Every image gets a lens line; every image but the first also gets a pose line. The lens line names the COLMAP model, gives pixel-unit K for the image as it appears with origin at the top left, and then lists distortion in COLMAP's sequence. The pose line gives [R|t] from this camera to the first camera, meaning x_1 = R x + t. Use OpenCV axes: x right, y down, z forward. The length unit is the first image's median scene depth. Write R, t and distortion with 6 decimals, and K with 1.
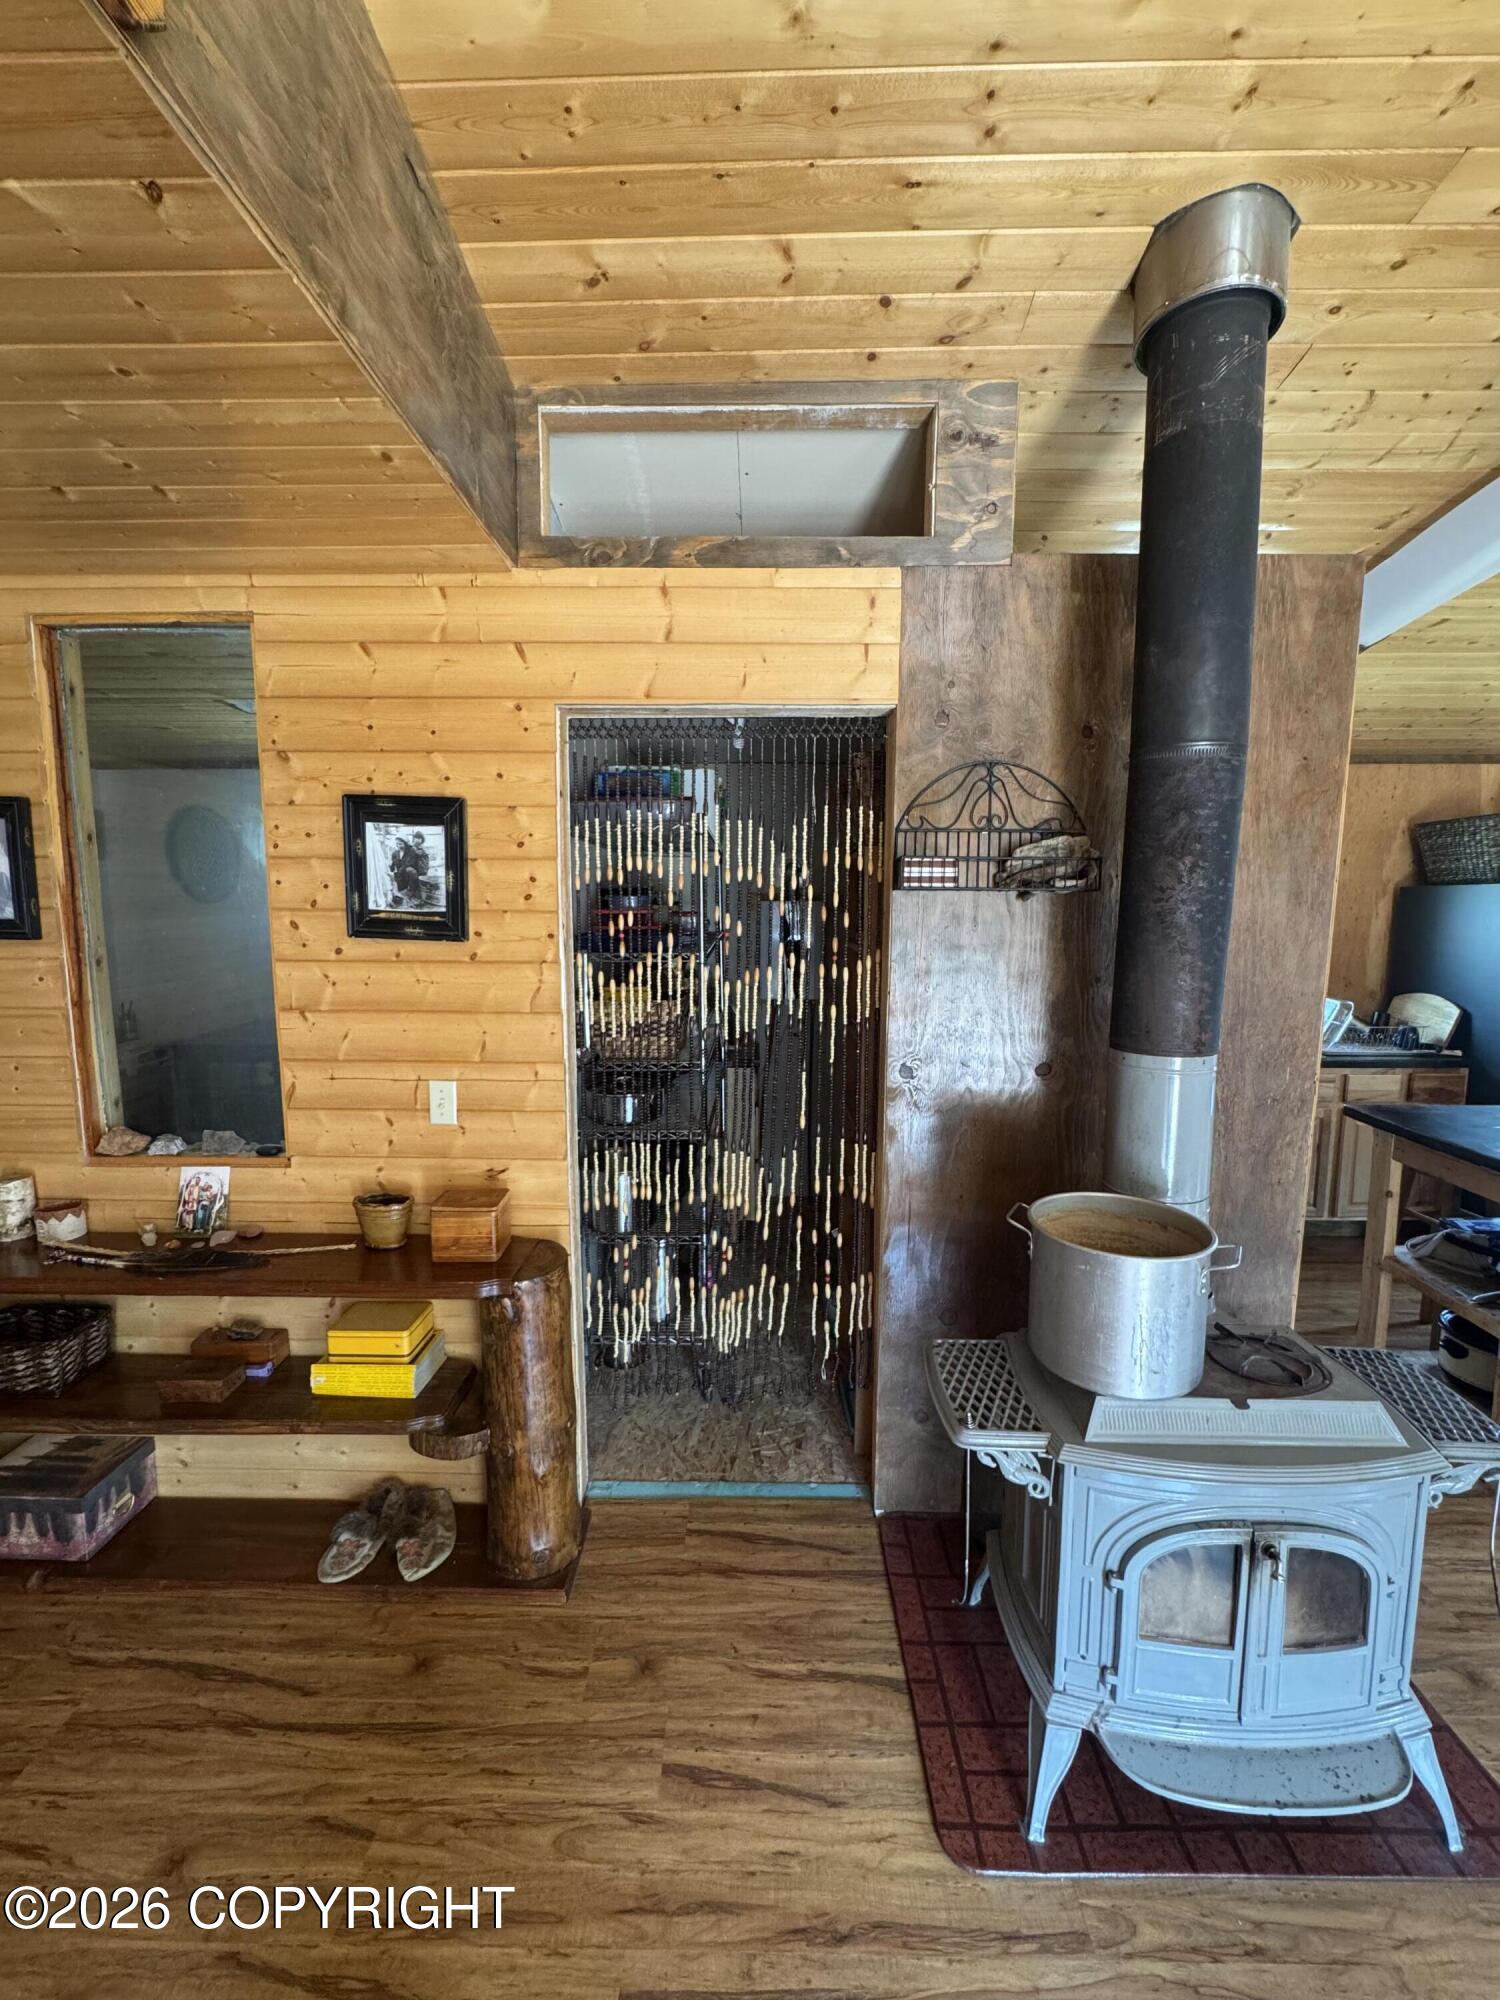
lens RADIAL K [[801.3, 0, 751.0], [0, 801.3, 1002.3], [0, 0, 1]] dist [0.001425, -0.000060]
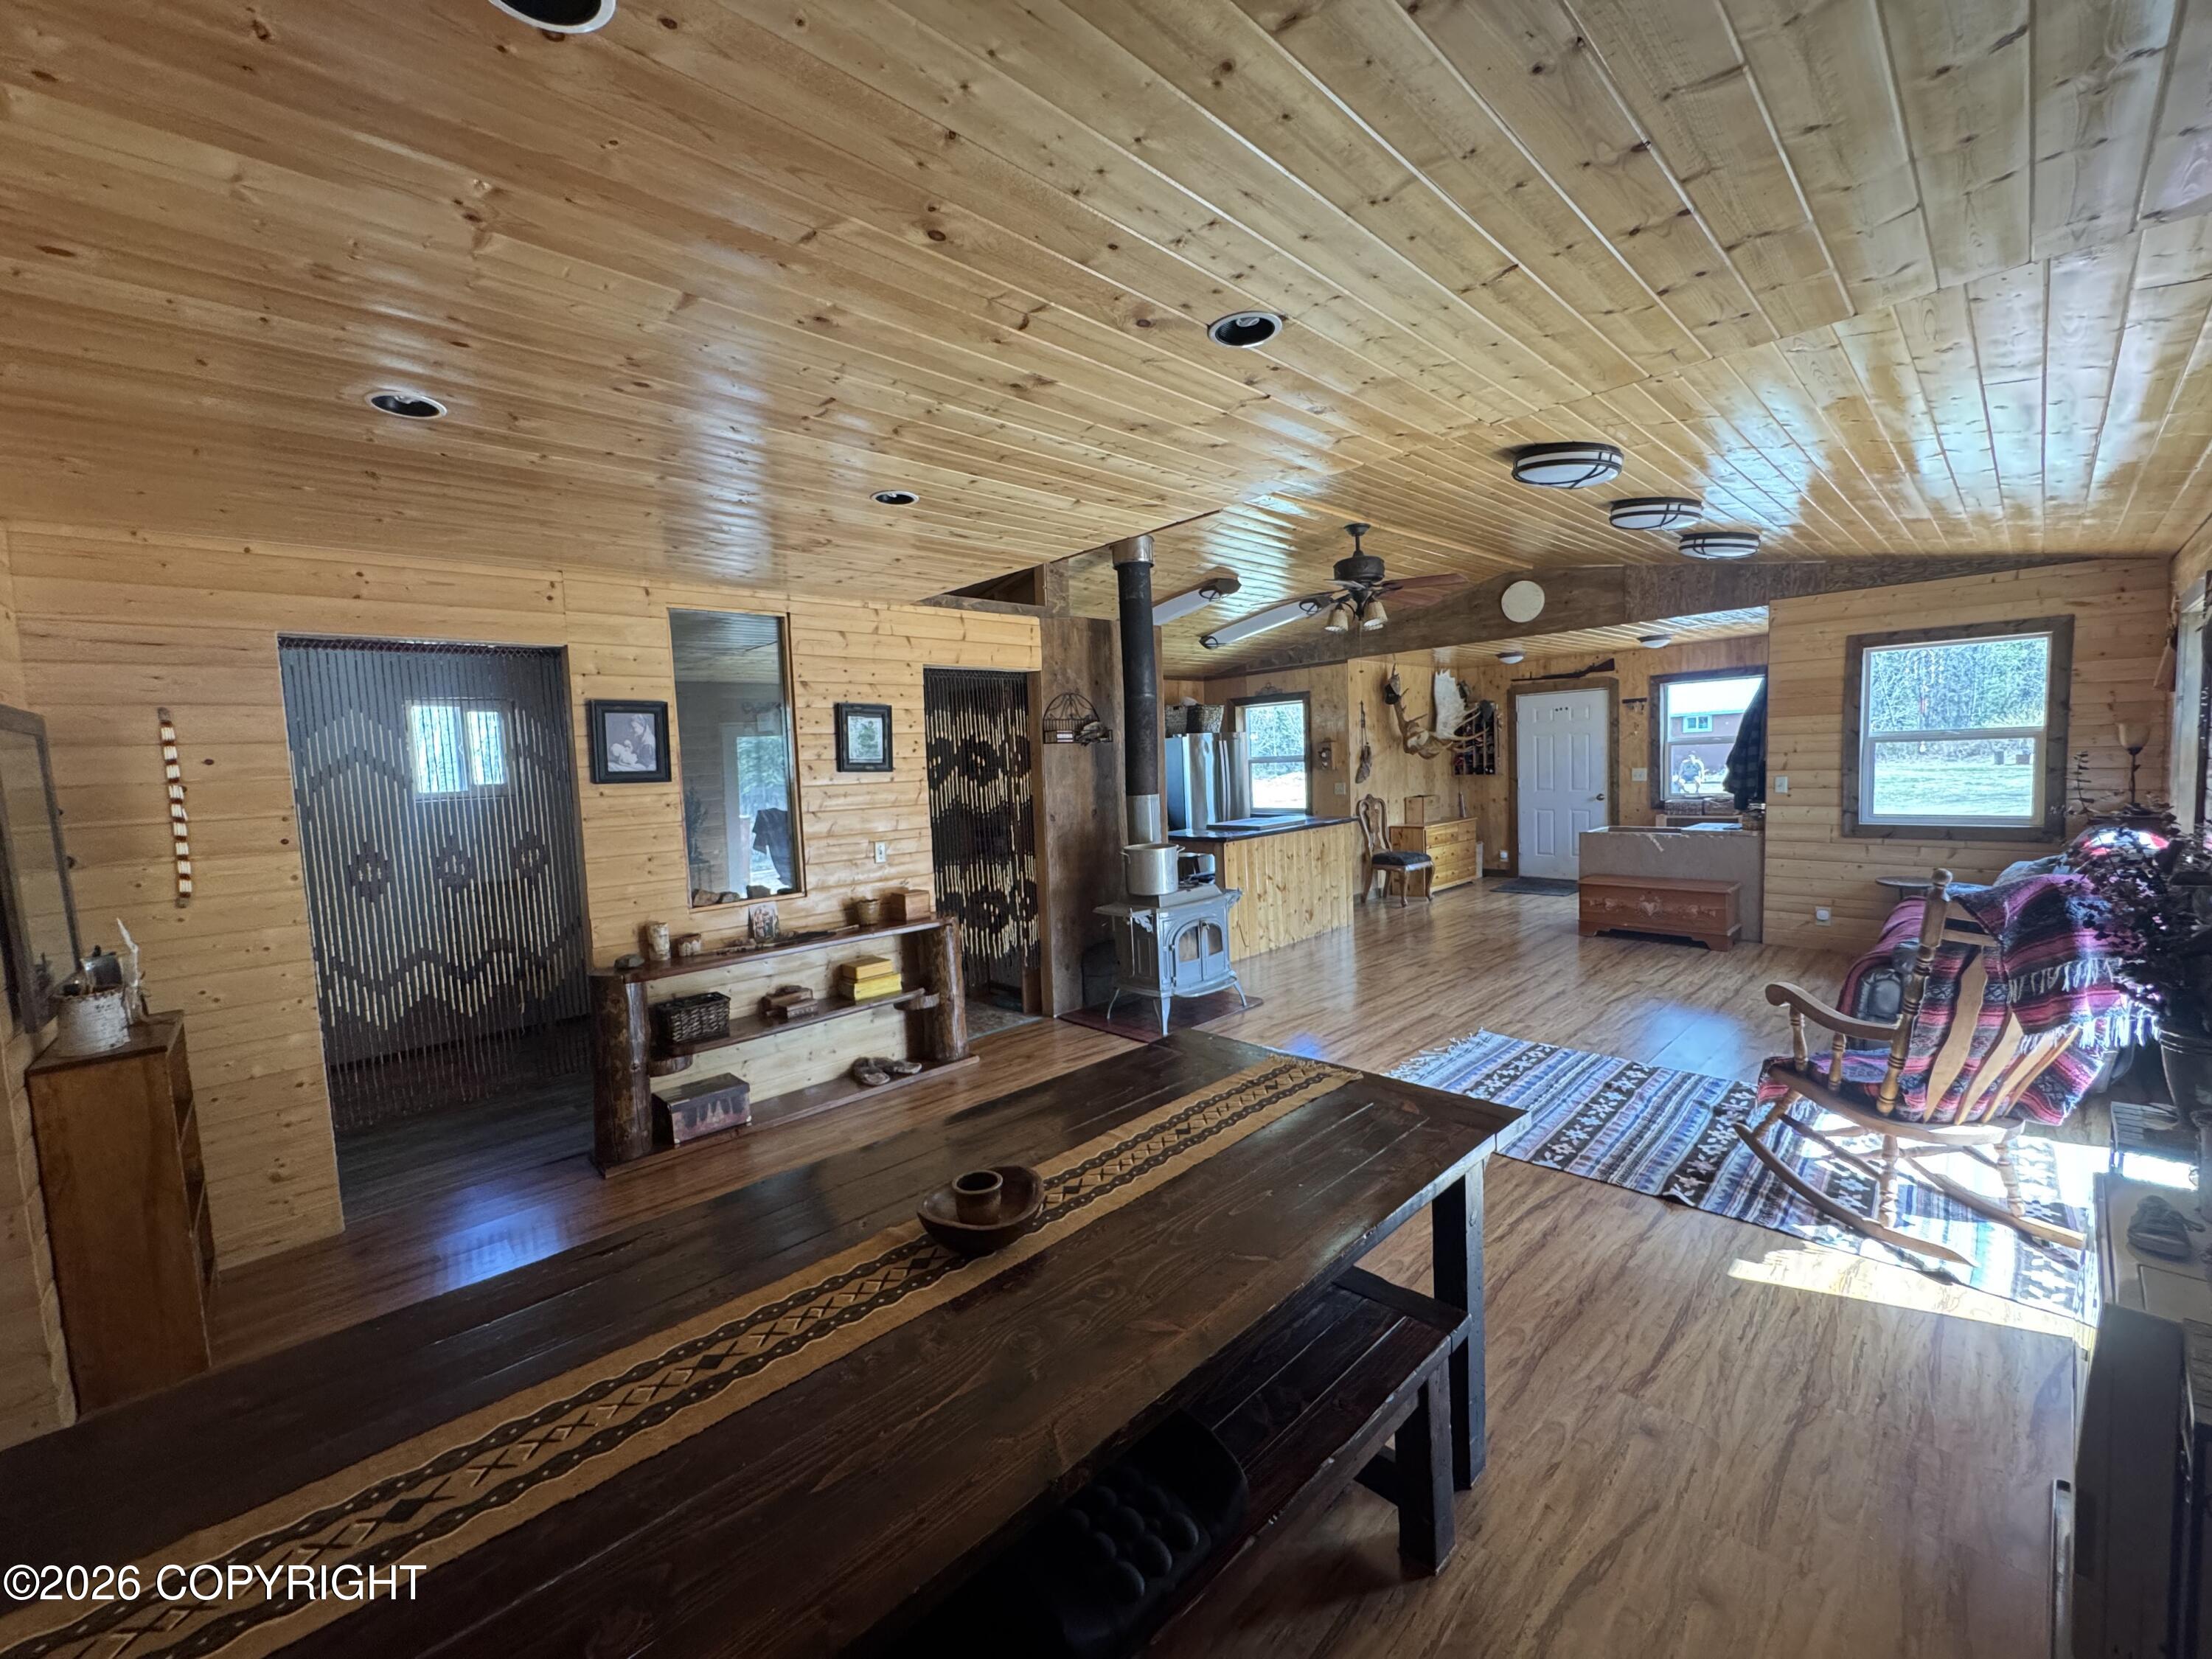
lens RADIAL K [[886.3, 0, 1111.4], [0, 886.3, 828.7], [0, 0, 1]] dist [0.001425, -0.000060]
pose [[0.711748, -0.089962, 0.696650, -1.594582], [0.133908, 0.990954, -0.008842, 0.171230], [-0.689553, 0.099581, 0.717356, -1.070816]]
